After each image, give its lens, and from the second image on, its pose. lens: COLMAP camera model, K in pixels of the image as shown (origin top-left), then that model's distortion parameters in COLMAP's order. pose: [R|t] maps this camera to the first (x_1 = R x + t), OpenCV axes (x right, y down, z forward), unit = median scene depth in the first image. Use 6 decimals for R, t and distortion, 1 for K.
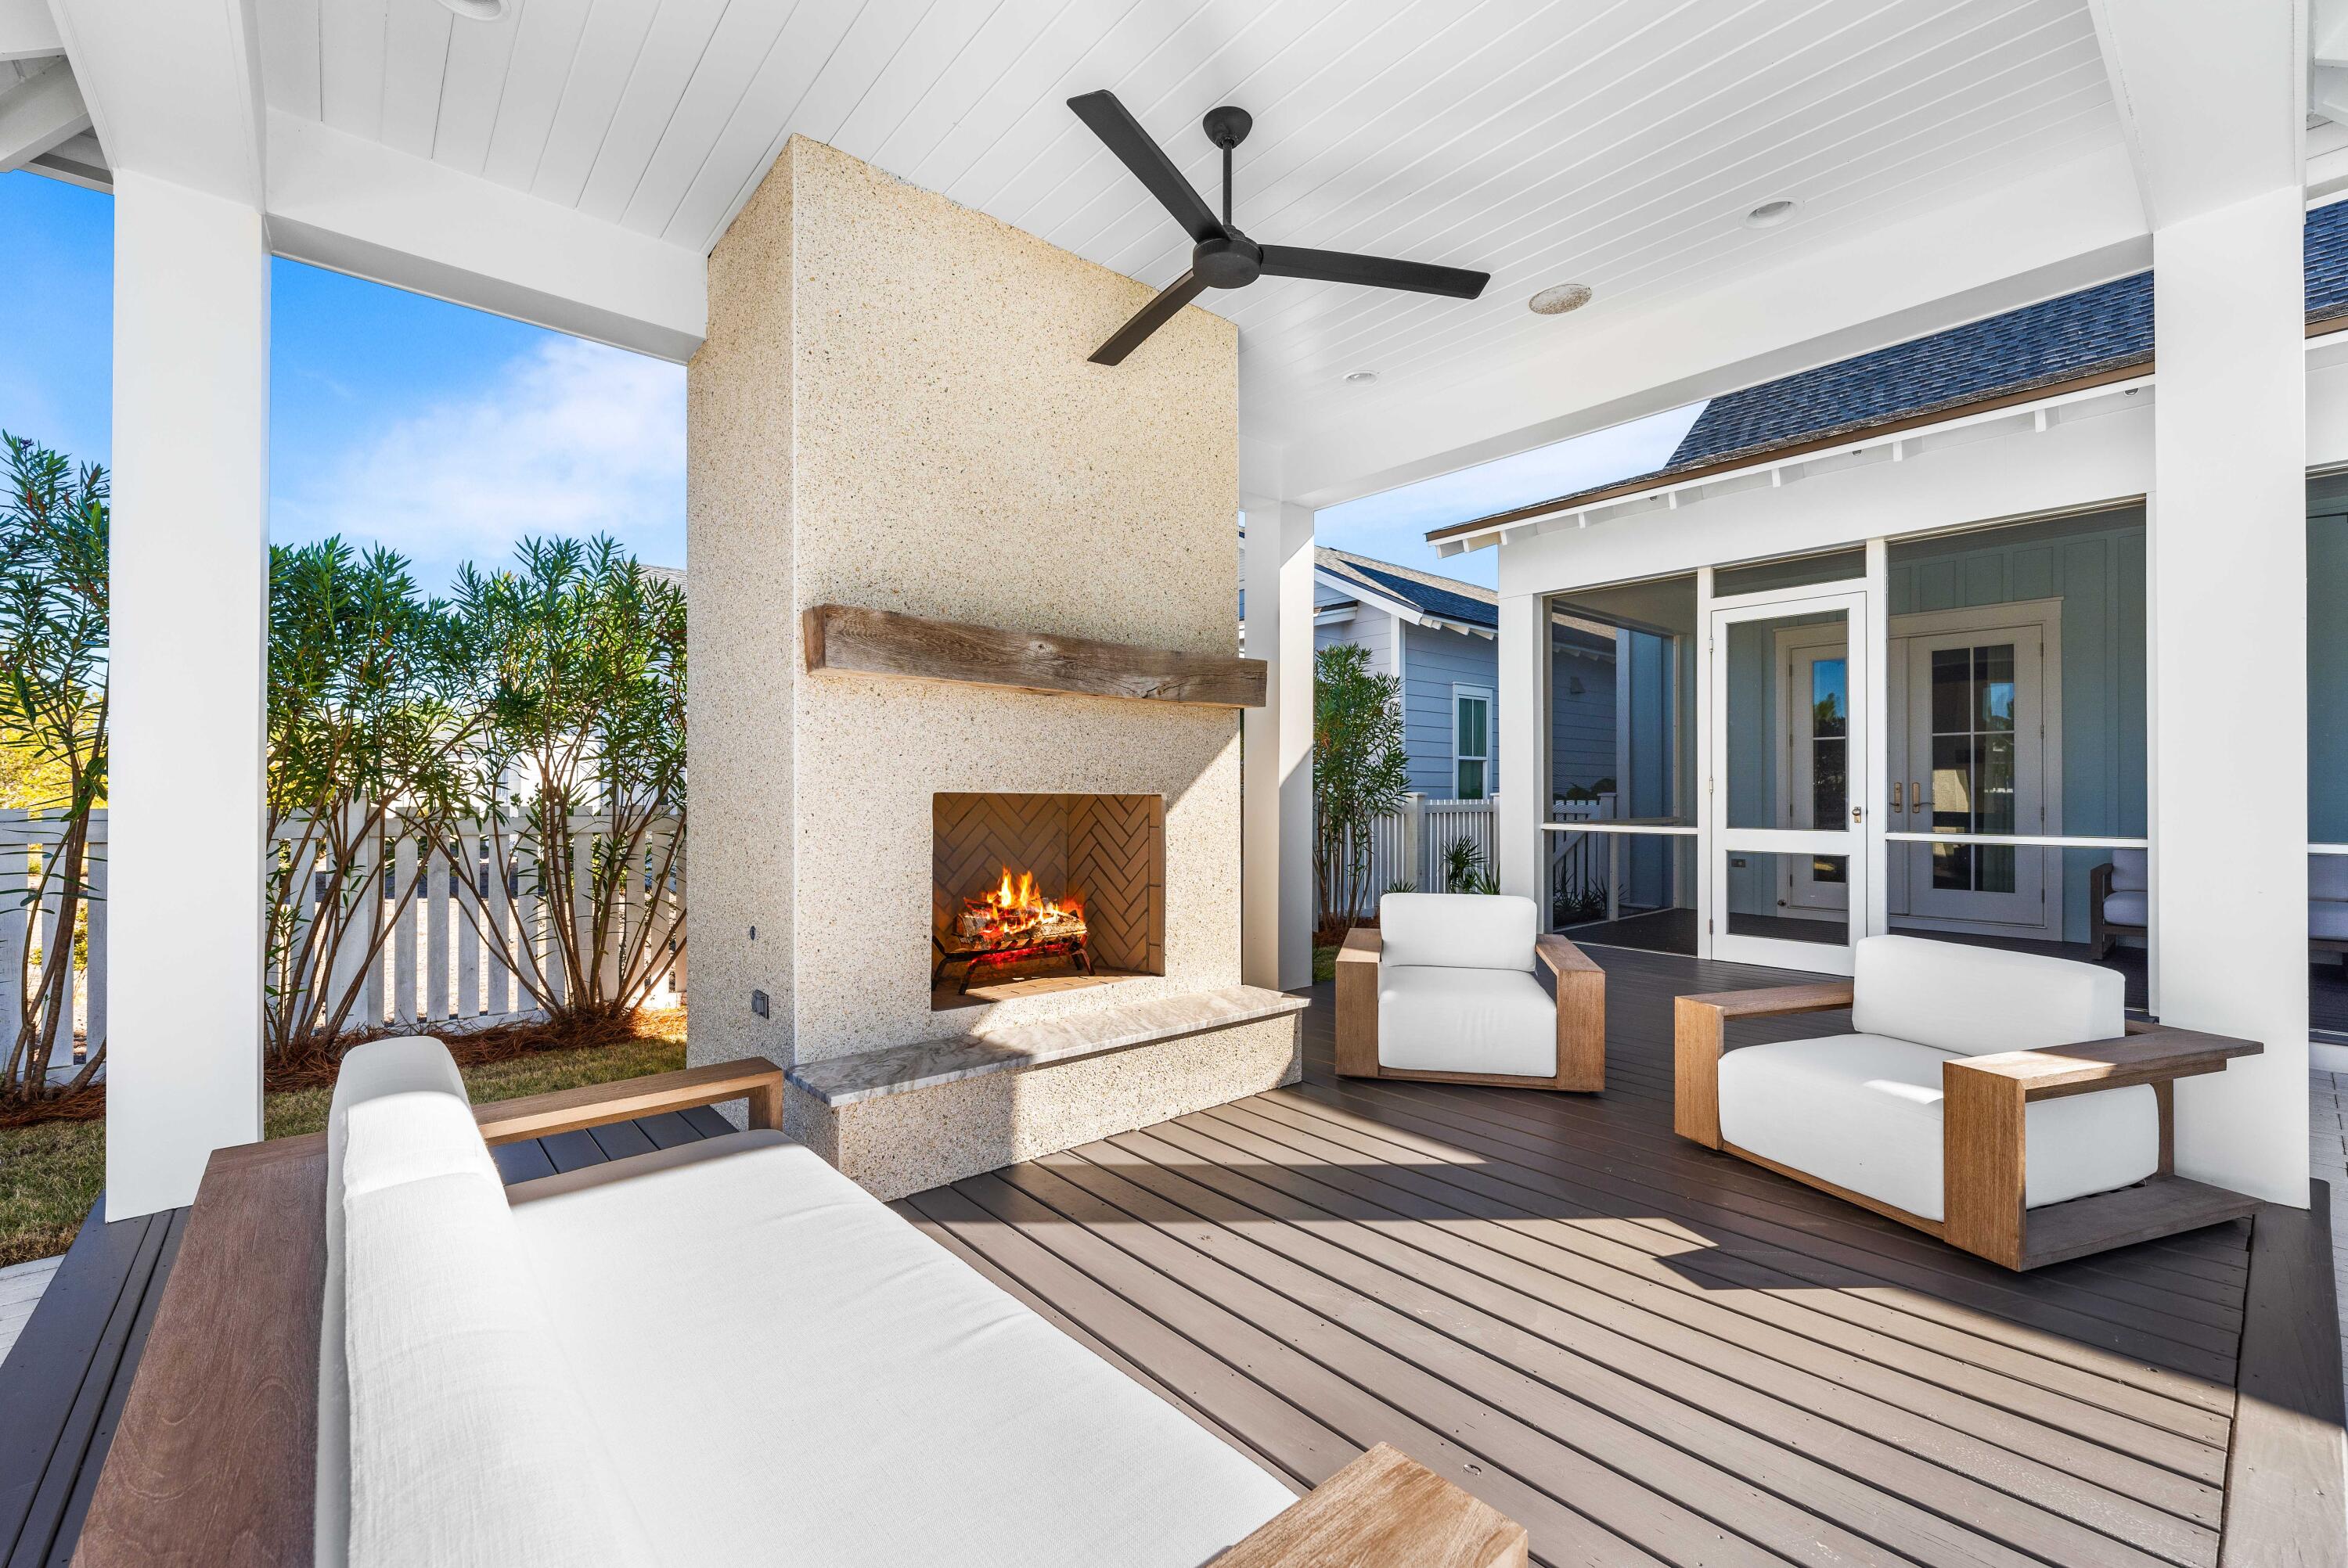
lens RADIAL K [[971.9, 0, 1174.0], [0, 971.9, 784.0], [0, 0, 1]] dist [0.002912, 0.000204]
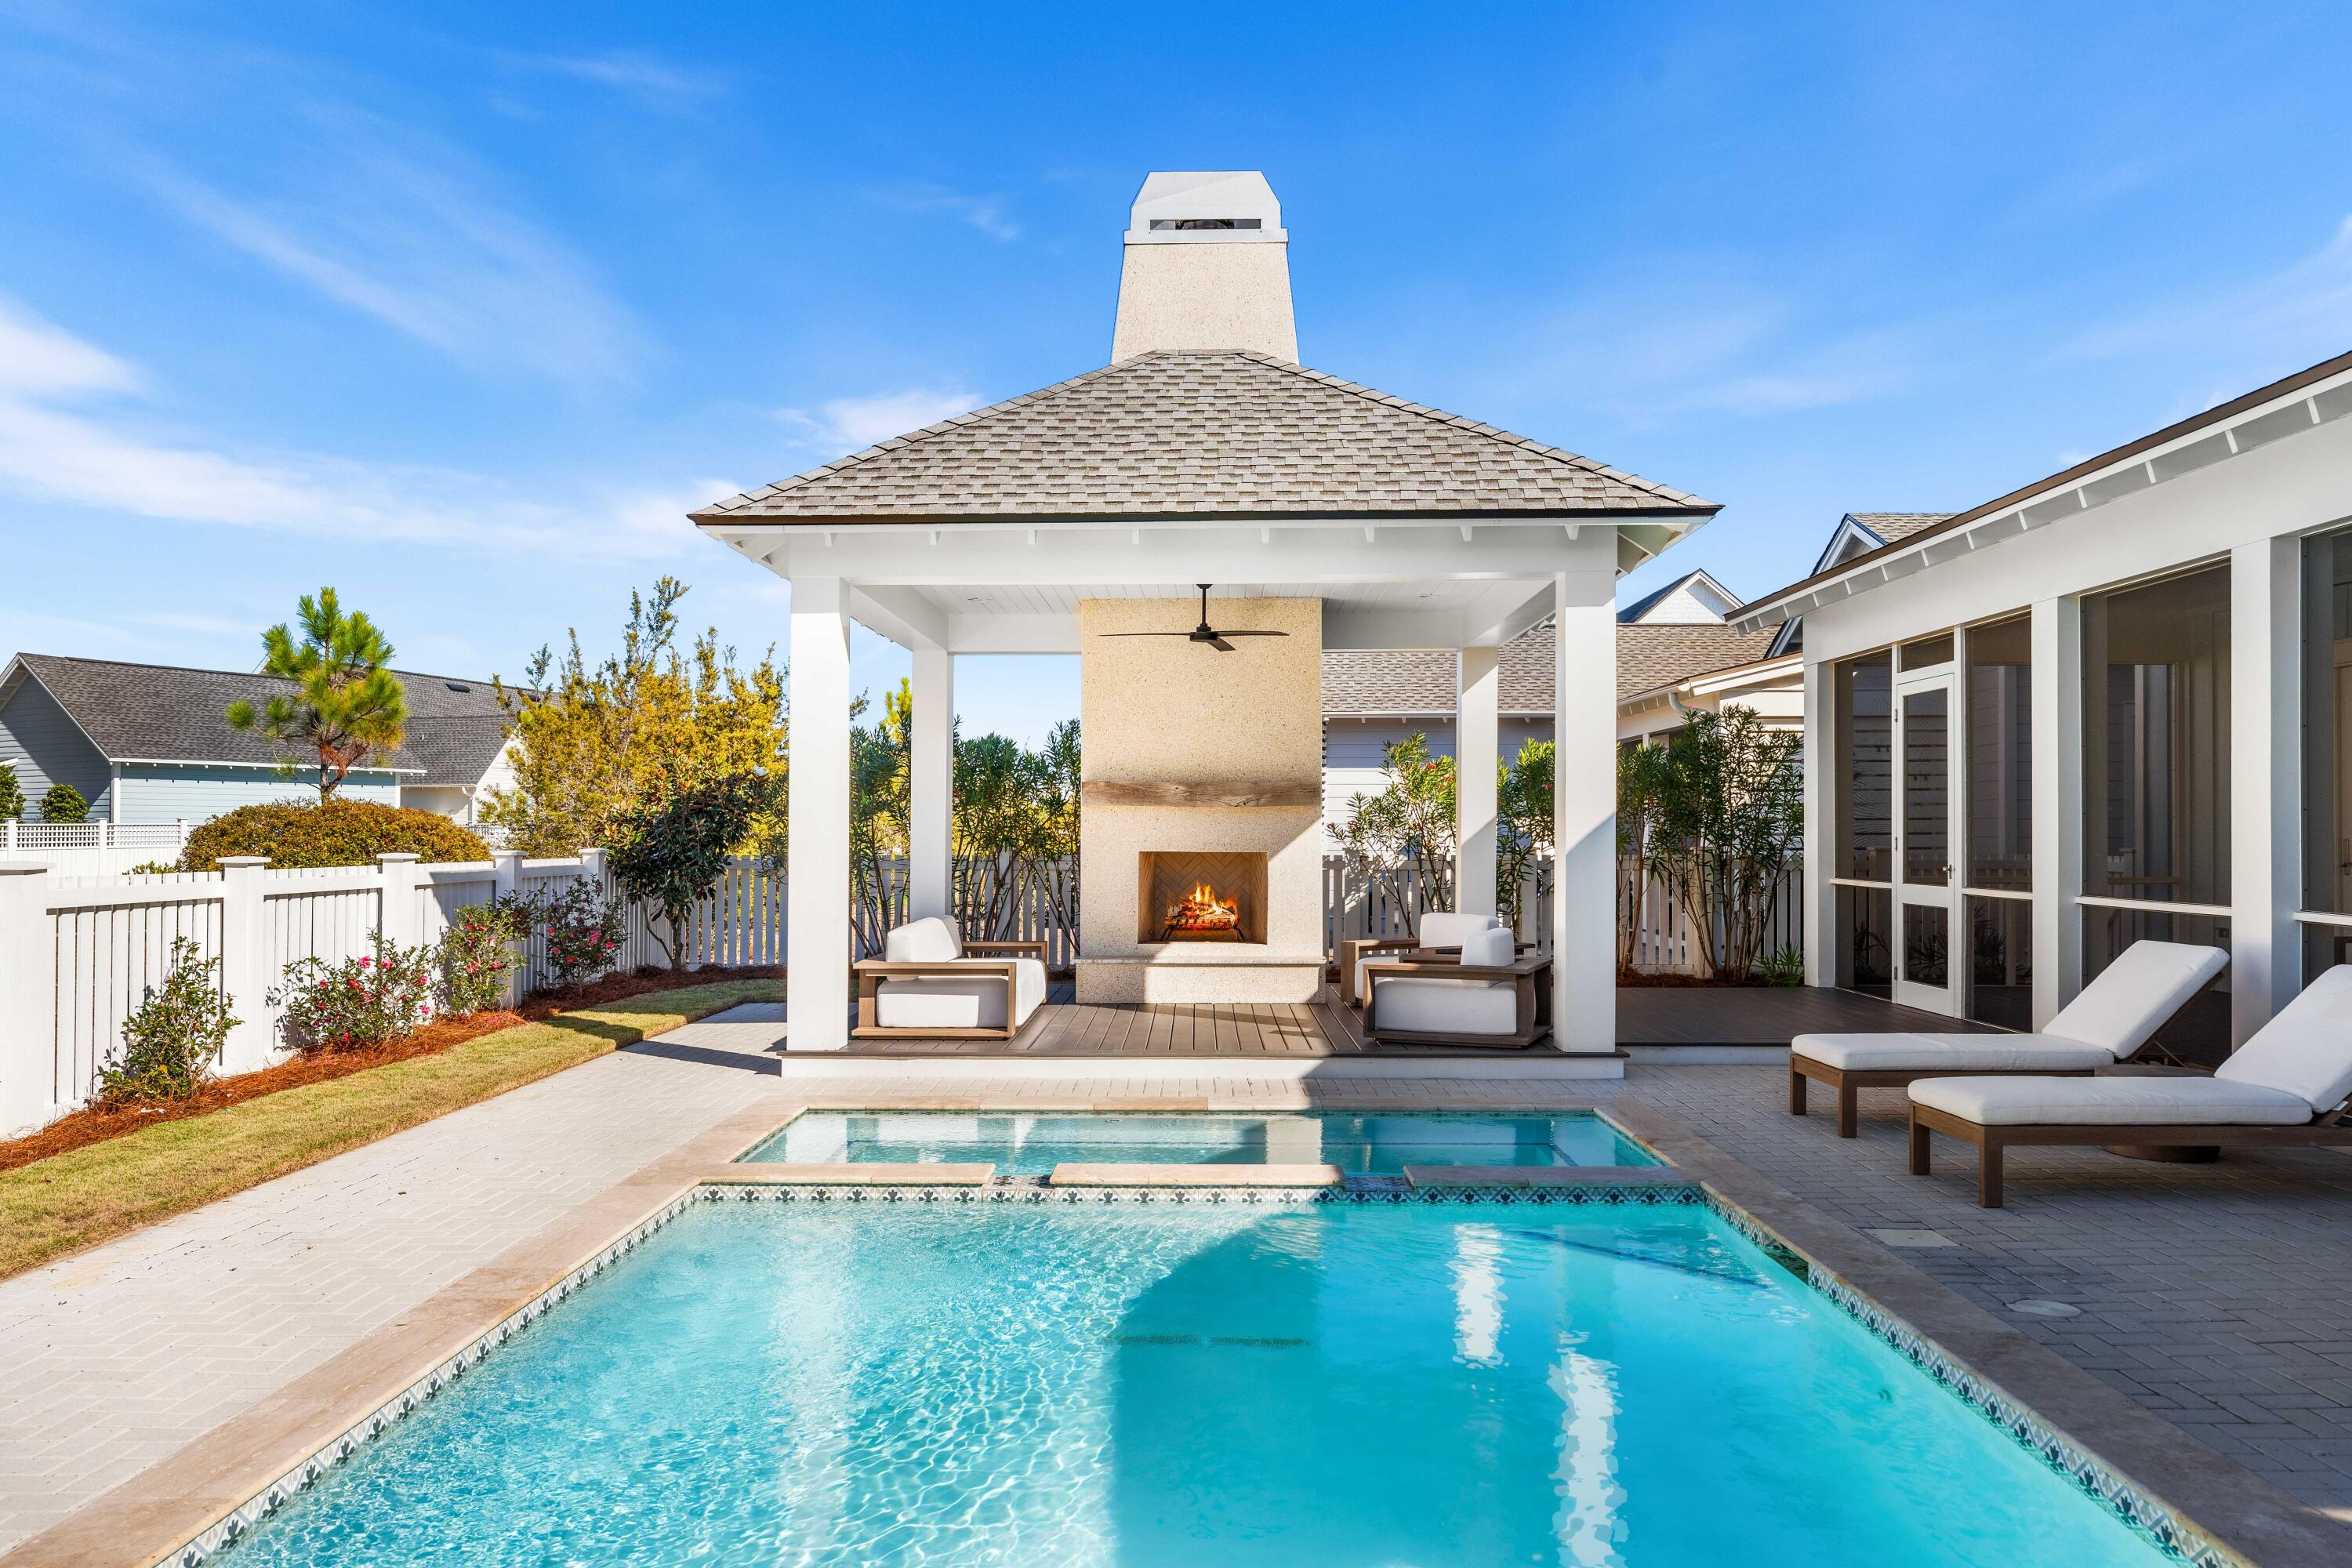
lens RADIAL K [[1625.8, 0, 1176.0], [0, 1625.8, 784.0], [0, 0, 1]] dist [0.000022, -0.000088]
pose [[0.739658, -0.019189, -0.672709, 2.068309], [0.007353, 0.999764, -0.020433, -0.061491], [0.672943, 0.010167, 0.739625, -1.557892]]
